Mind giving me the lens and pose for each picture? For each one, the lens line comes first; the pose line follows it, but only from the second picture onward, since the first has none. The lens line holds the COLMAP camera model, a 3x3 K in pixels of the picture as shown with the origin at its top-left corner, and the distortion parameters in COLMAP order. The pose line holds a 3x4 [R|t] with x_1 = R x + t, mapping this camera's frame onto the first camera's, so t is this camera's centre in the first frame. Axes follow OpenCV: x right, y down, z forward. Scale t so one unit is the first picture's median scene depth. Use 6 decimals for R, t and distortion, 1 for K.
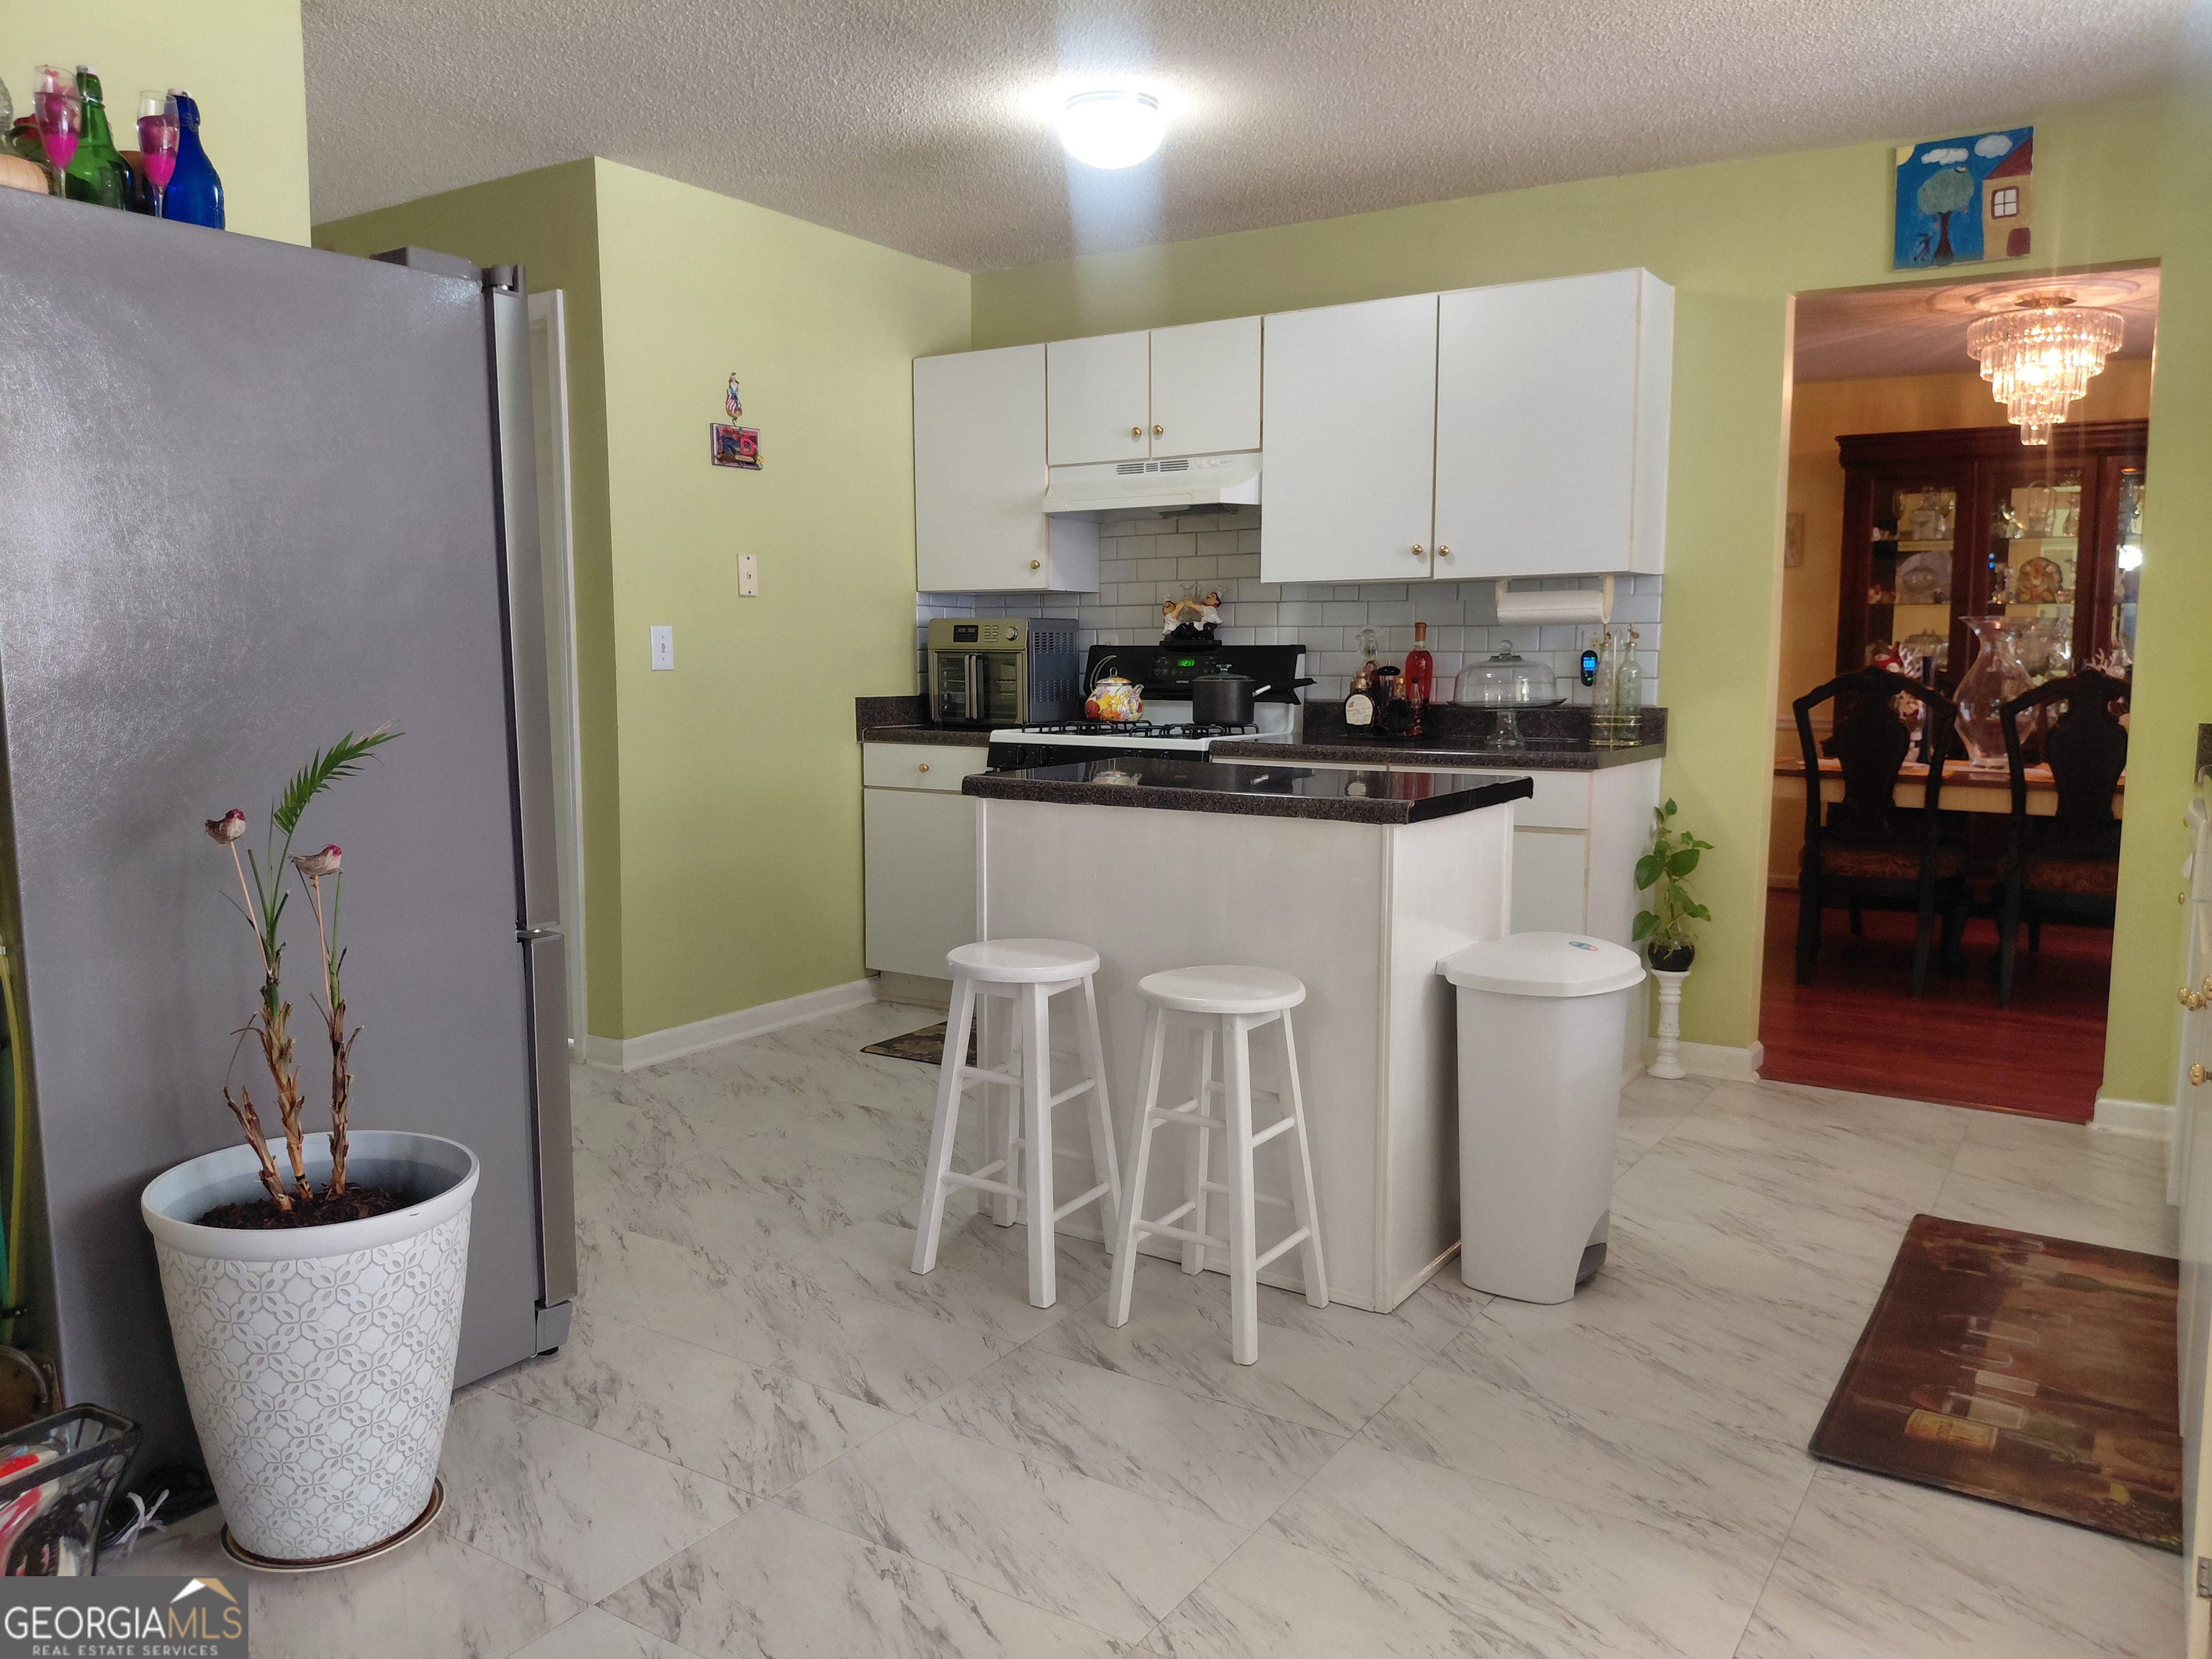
lens RADIAL K [[1641.9, 0, 1108.5], [0, 1641.9, 837.3], [0, 0, 1]] dist [-0.011161, -0.001919]
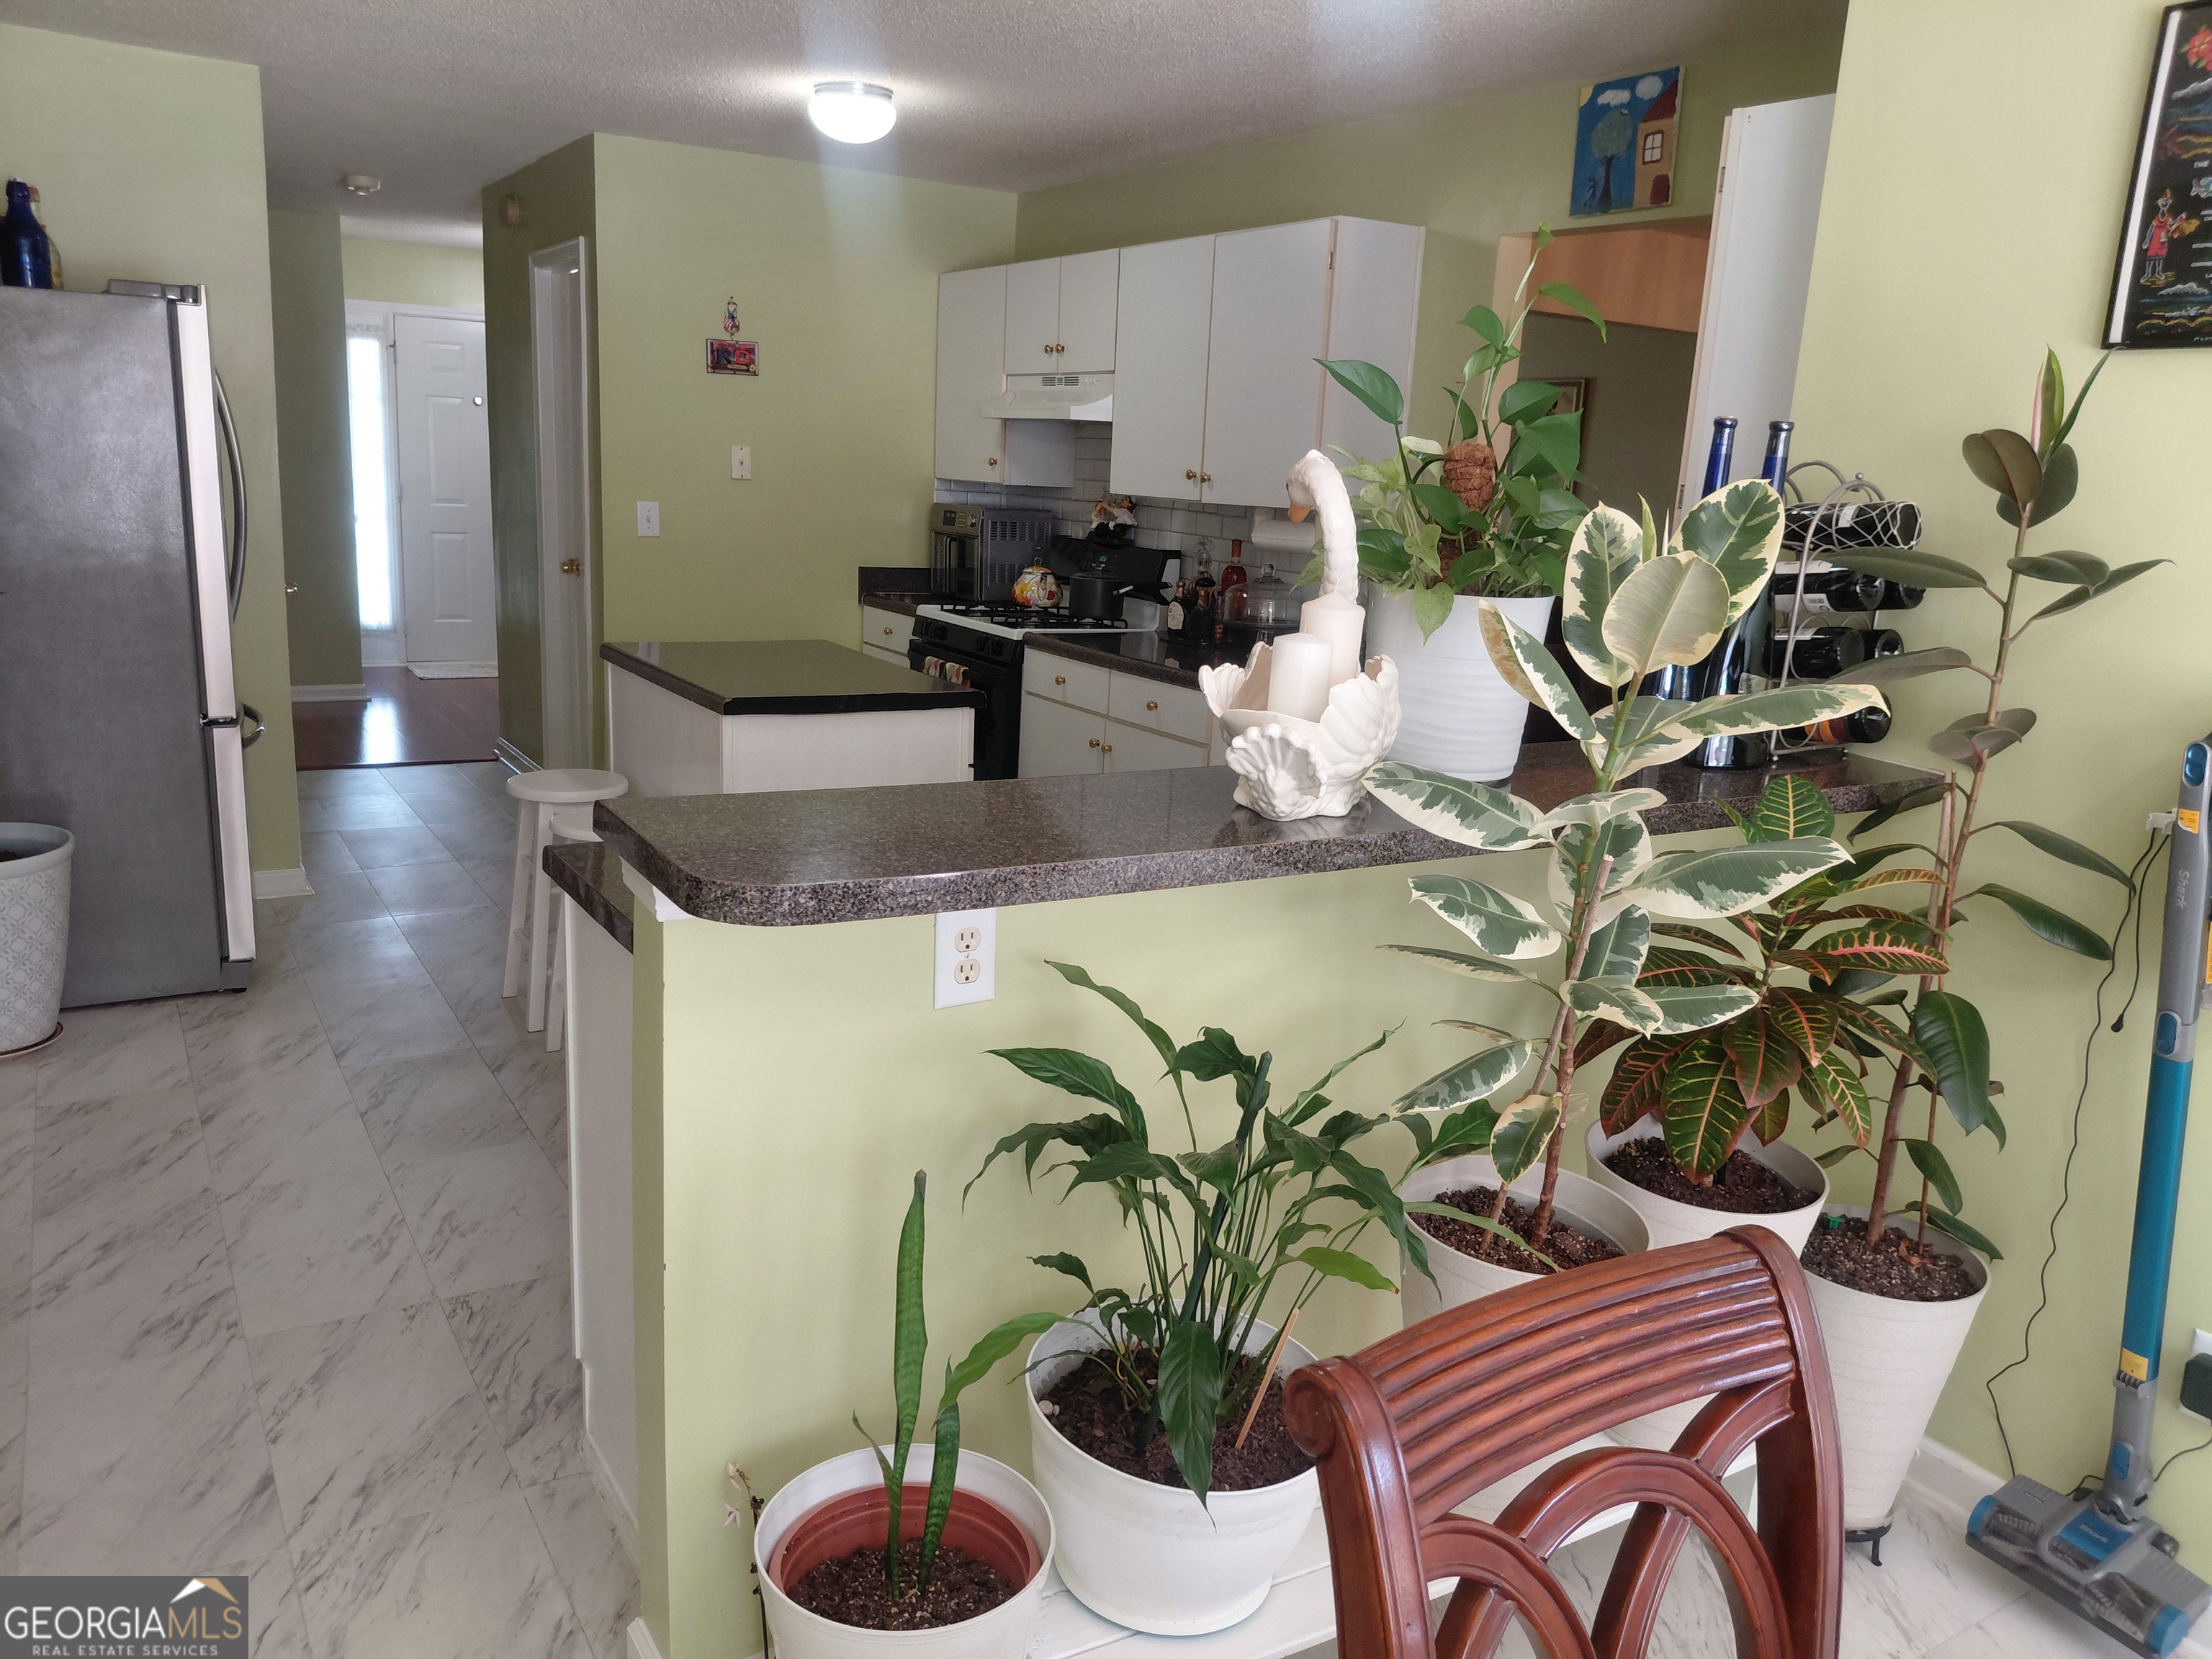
lens RADIAL K [[1653.9, 0, 1095.6], [0, 1653.9, 834.0], [0, 0, 1]] dist [0.021460, -0.067313]
pose [[0.901361, 0.141743, -0.409215, 0.707268], [-0.102079, 0.987834, 0.117320, -0.069860], [0.420866, -0.063975, 0.904864, -0.046497]]
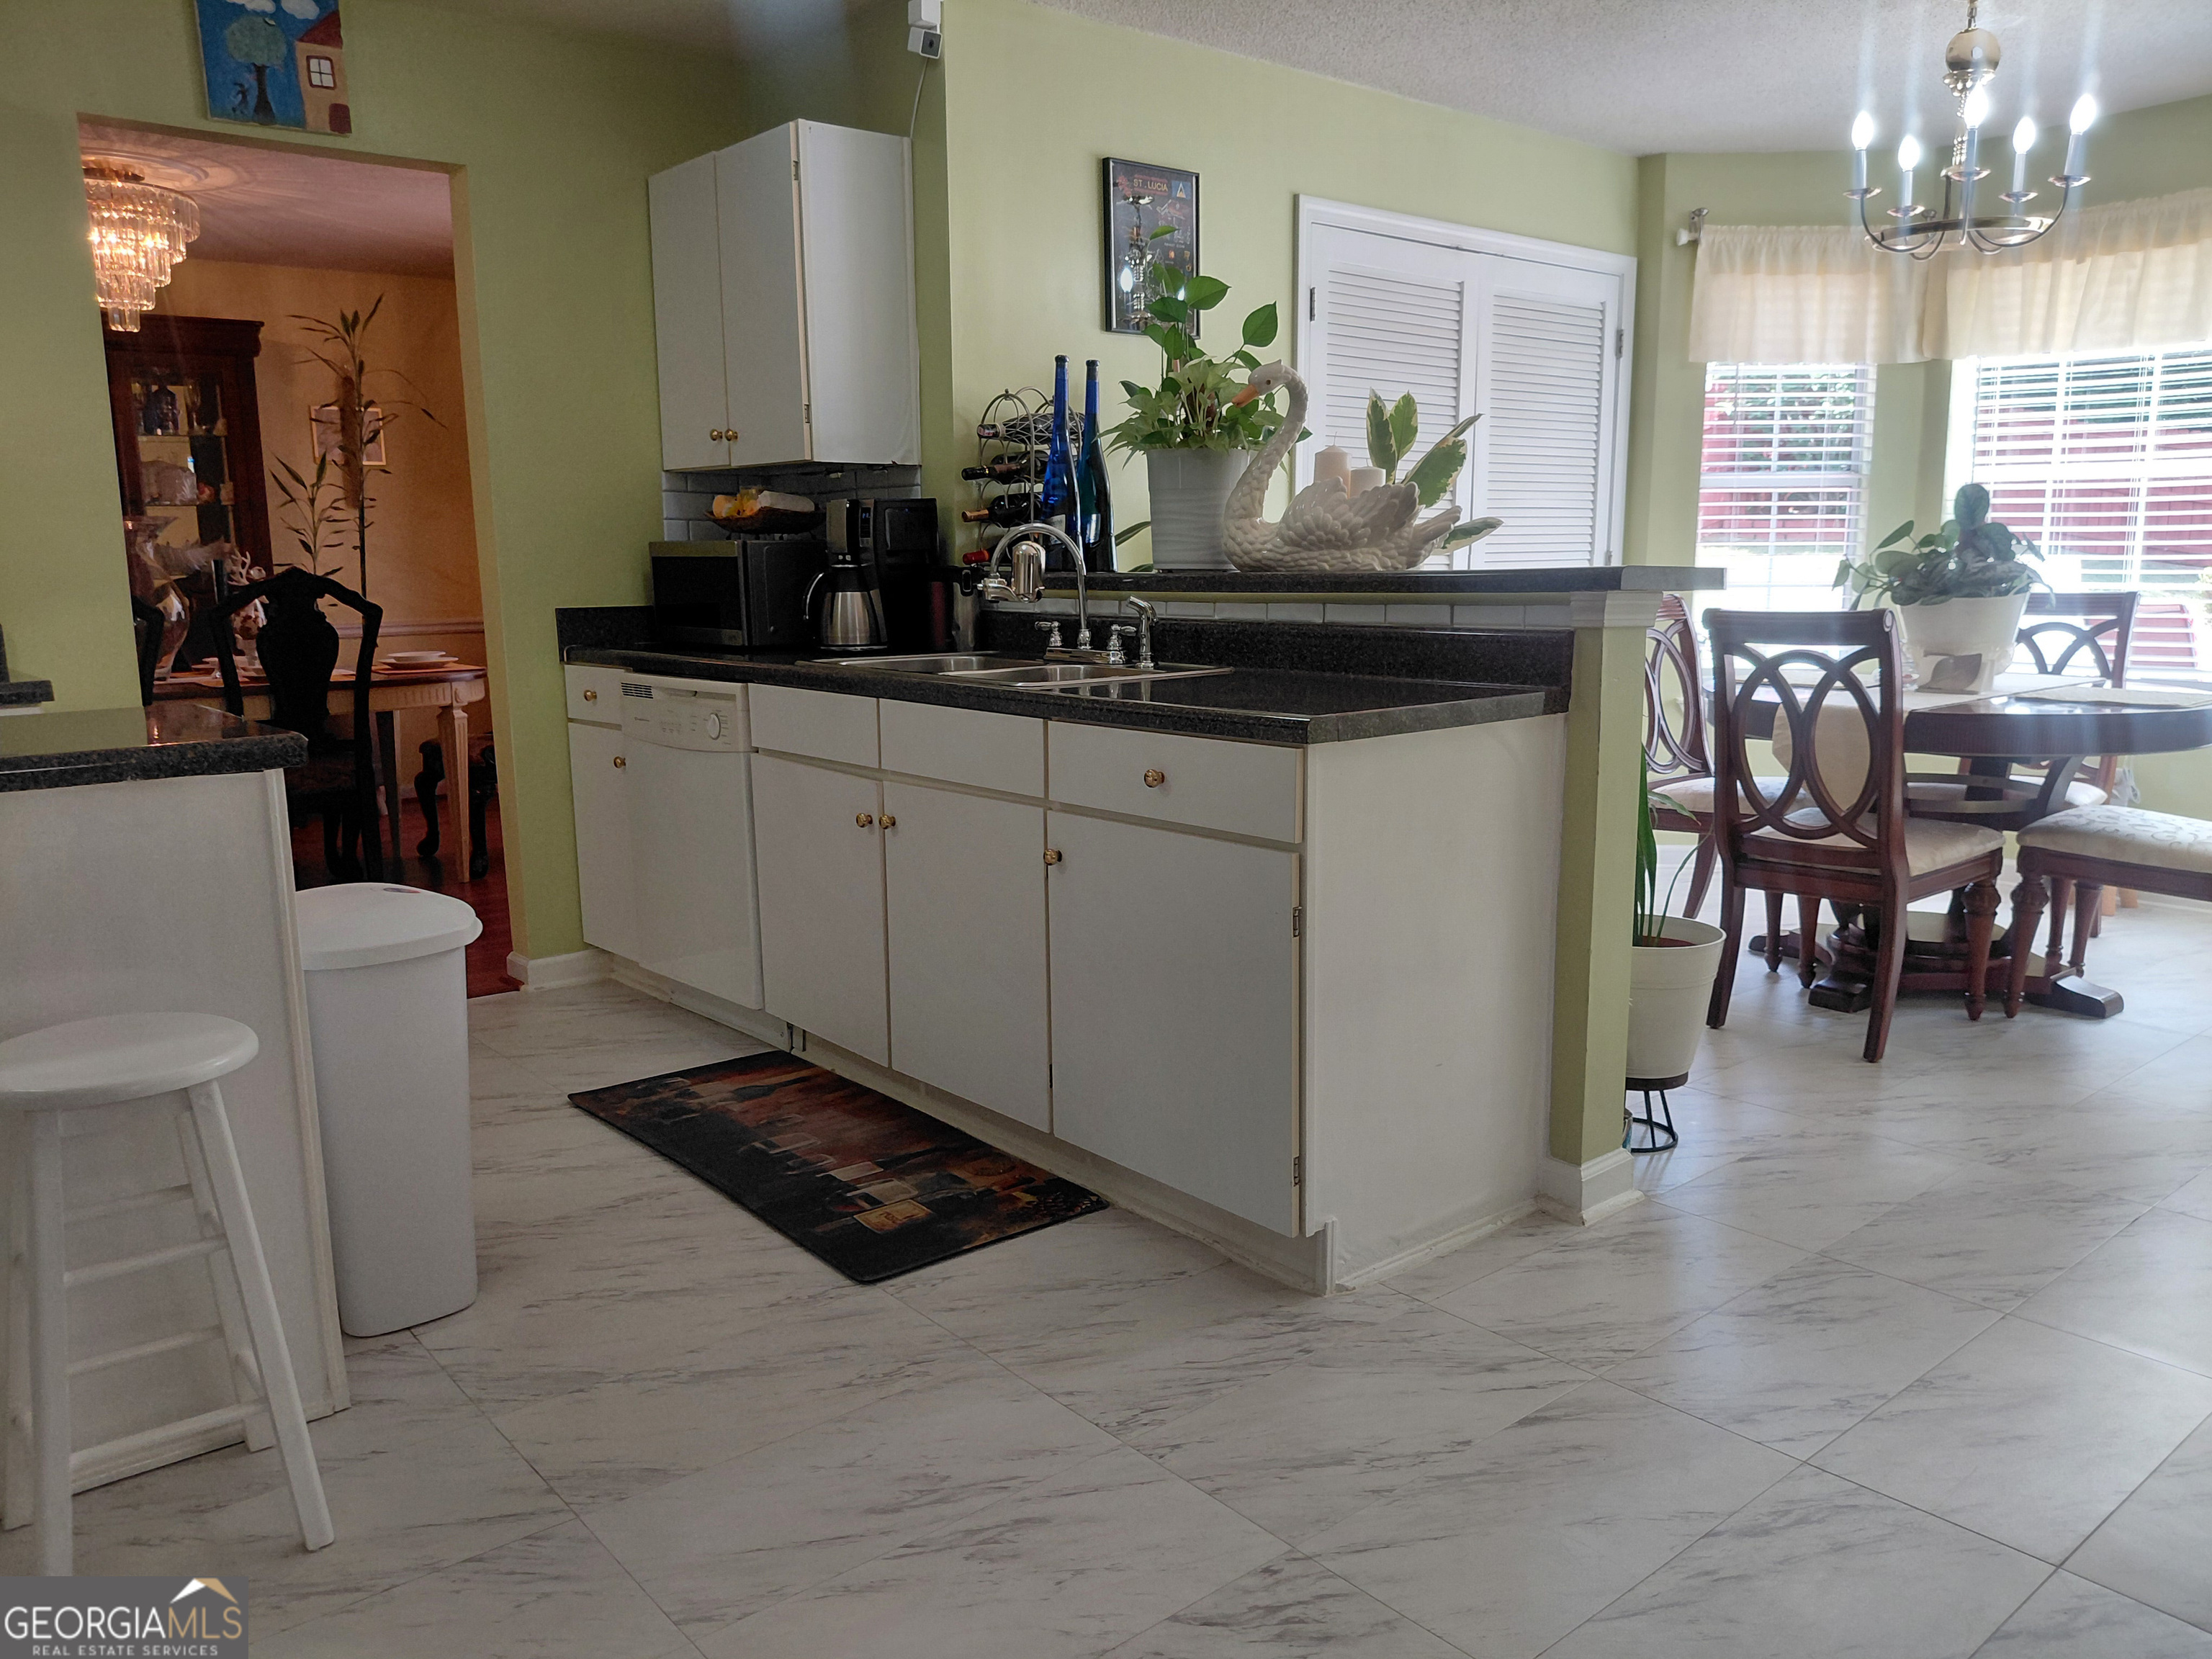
lens RADIAL K [[1660.9, 0, 1106.0], [0, 1660.9, 829.5], [0, 0, 1]] dist [0.001252, -0.004246]
pose [[0.295691, -0.166520, 0.940658, -0.302270], [0.128307, 0.982691, 0.133628, -0.023781], [-0.946628, 0.081180, 0.311938, 0.296458]]
